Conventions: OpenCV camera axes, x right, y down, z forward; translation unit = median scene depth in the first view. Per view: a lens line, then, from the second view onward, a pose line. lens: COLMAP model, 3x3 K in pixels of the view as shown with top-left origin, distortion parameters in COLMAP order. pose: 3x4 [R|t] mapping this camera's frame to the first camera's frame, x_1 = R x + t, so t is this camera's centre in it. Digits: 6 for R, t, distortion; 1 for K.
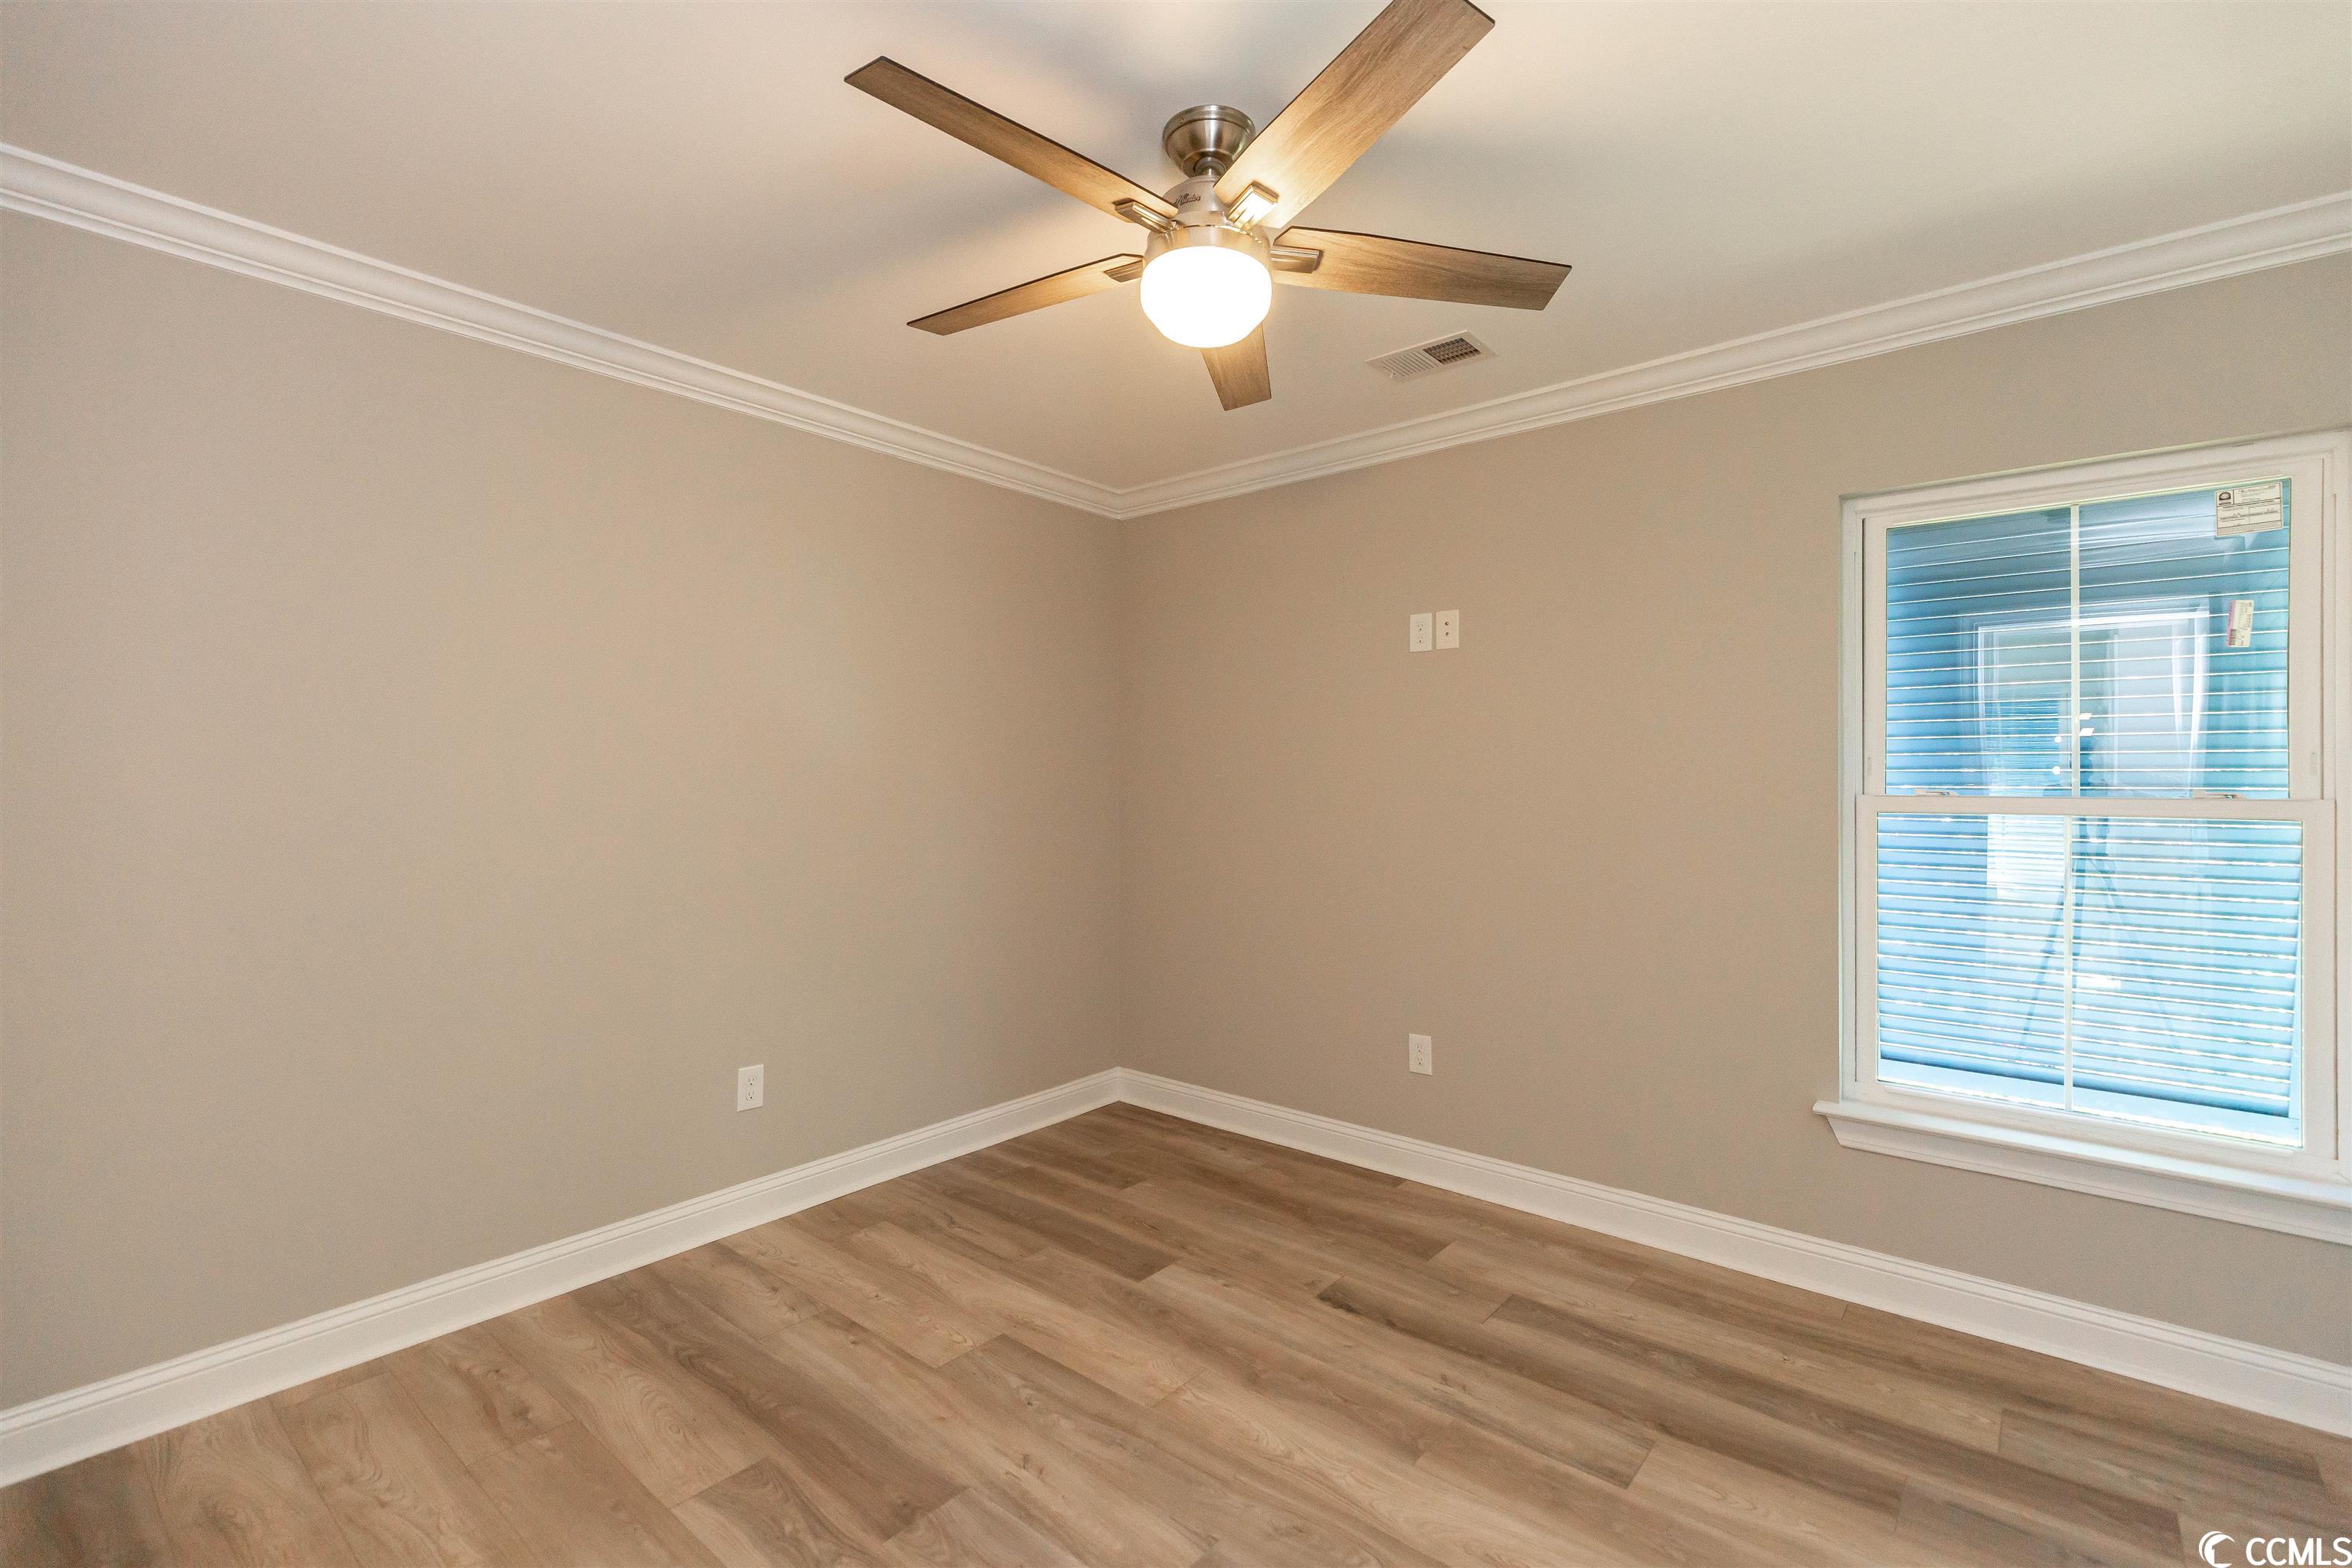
lens RADIAL K [[1060.0, 0, 1157.3], [0, 1060.0, 787.2], [0, 0, 1]] dist [0.009352, -0.000732]
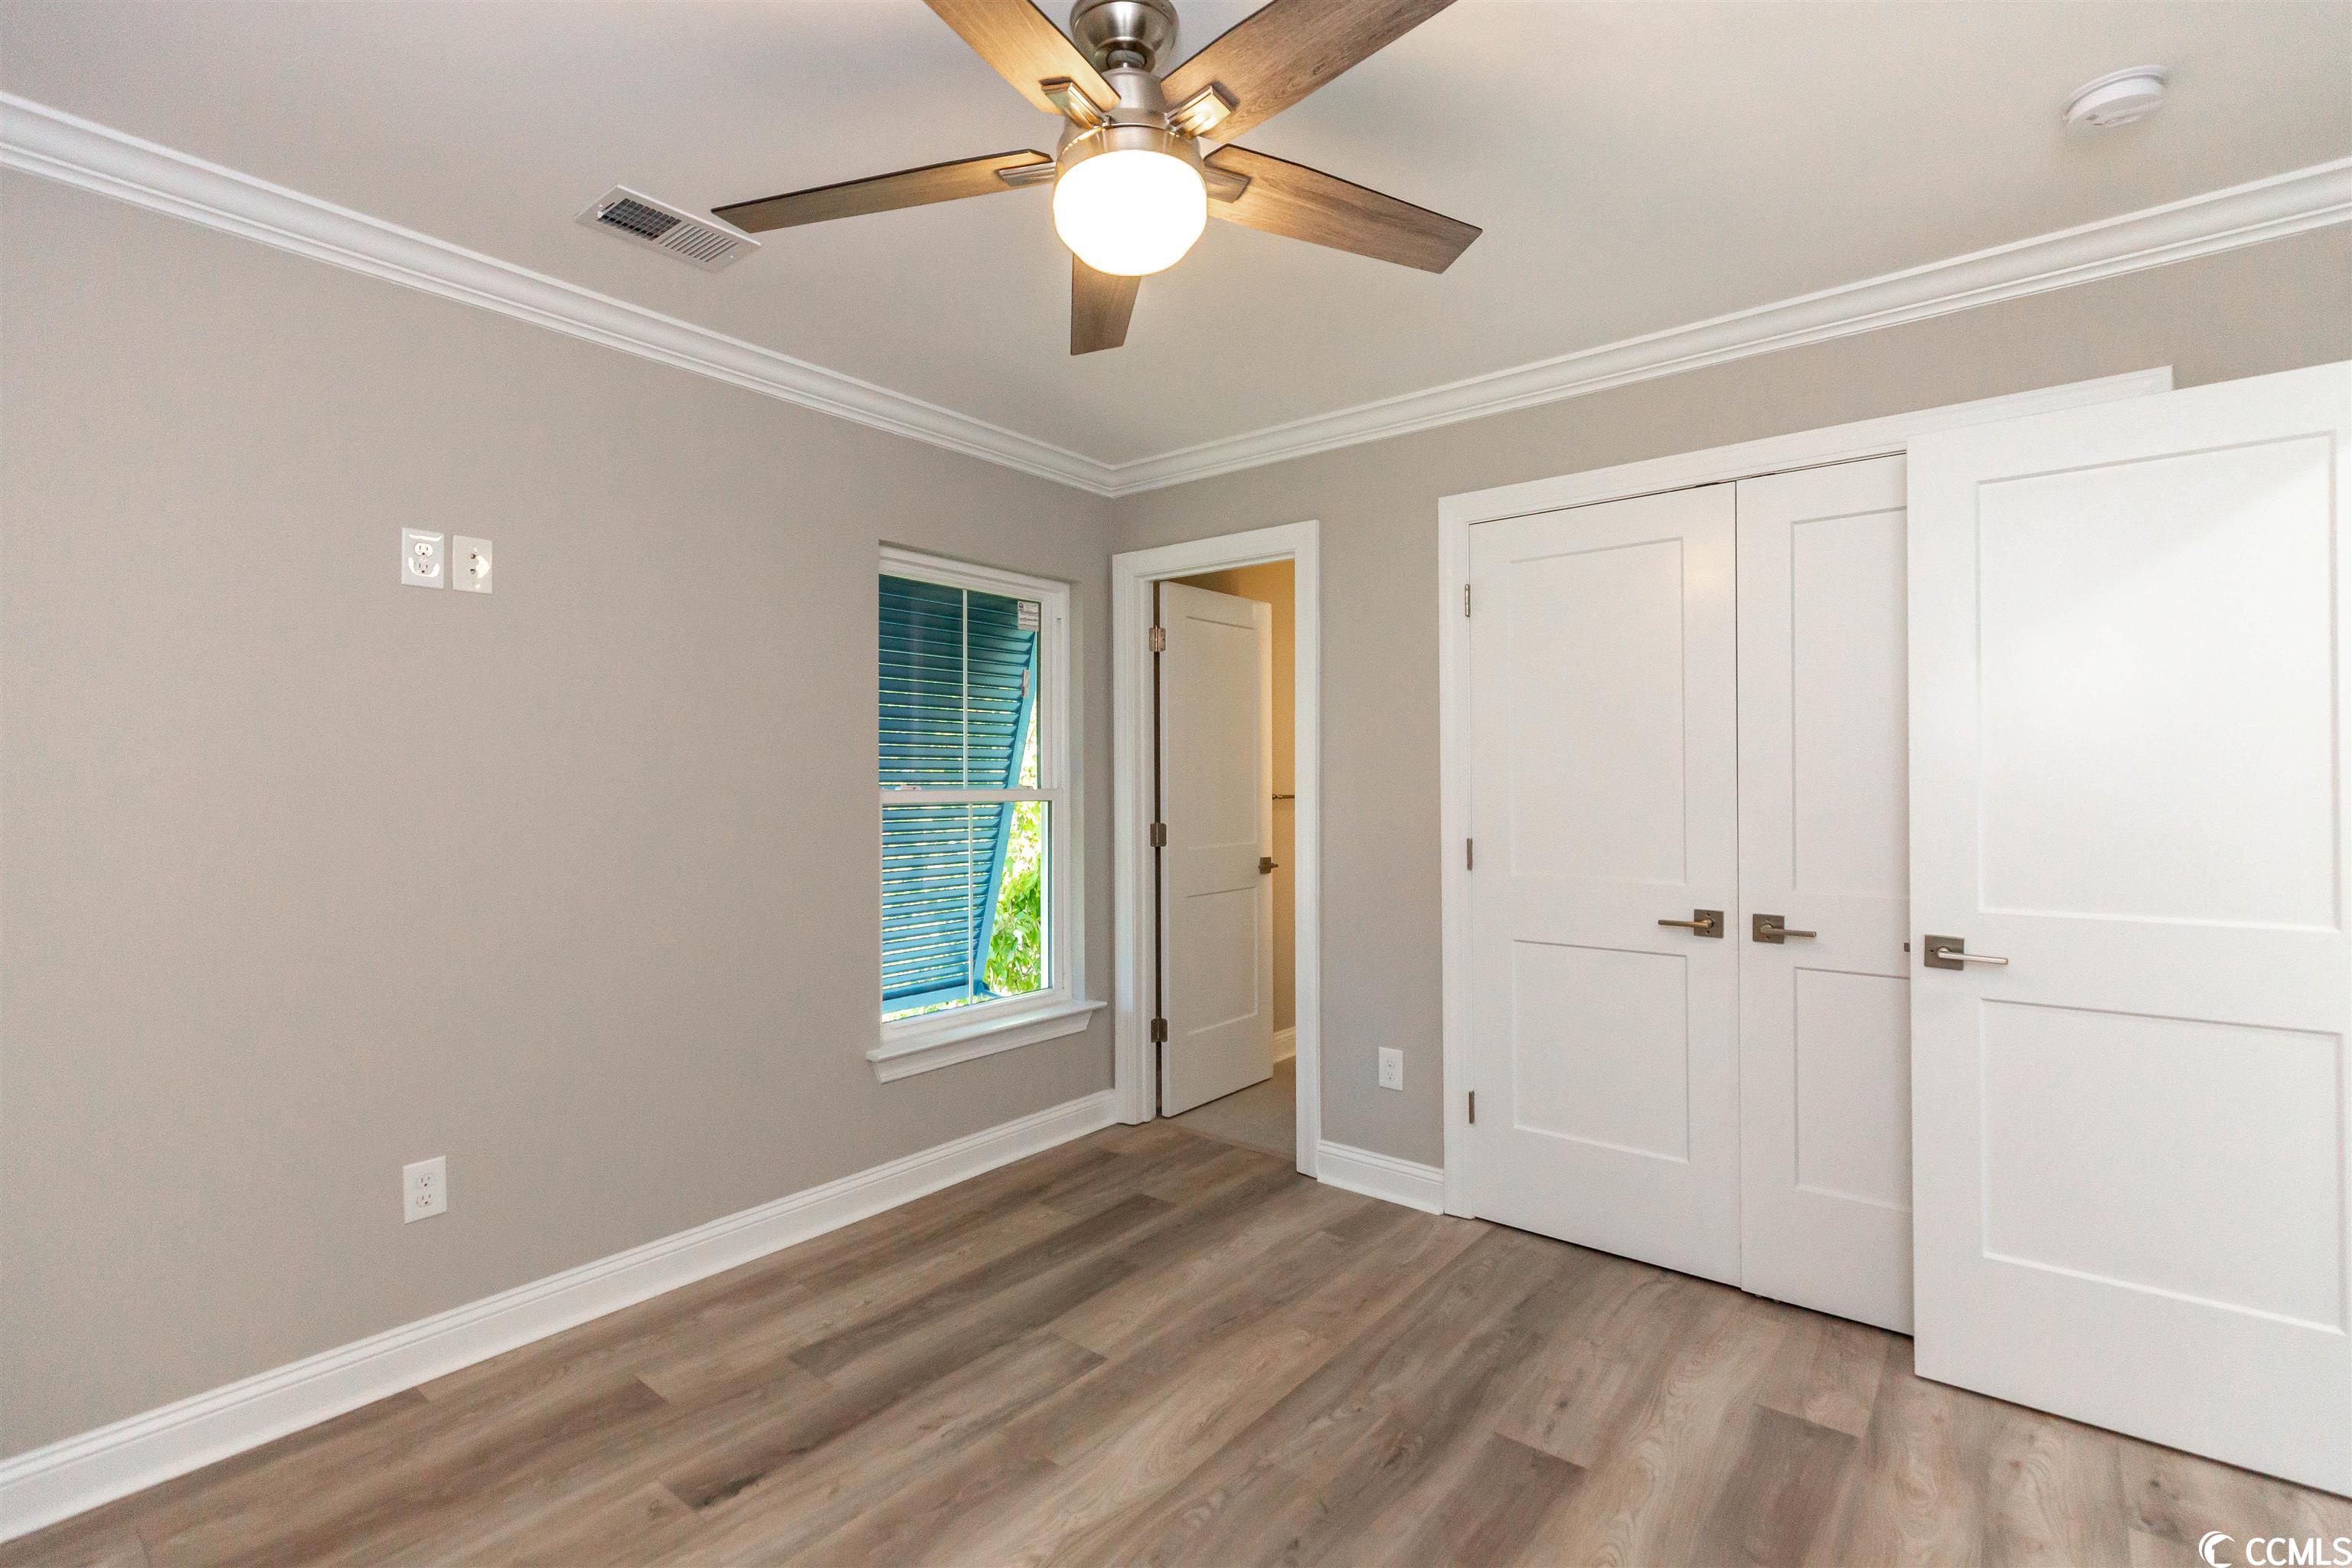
lens RADIAL K [[1060.0, 0, 1195.0], [0, 1060.0, 783.1], [0, 0, 1]] dist [0.009352, -0.000732]
pose [[-0.045571, -0.003061, 0.998956, -0.604867], [0.009542, 0.999948, 0.003499, -0.002138], [-0.998916, 0.009691, -0.045539, 0.739659]]
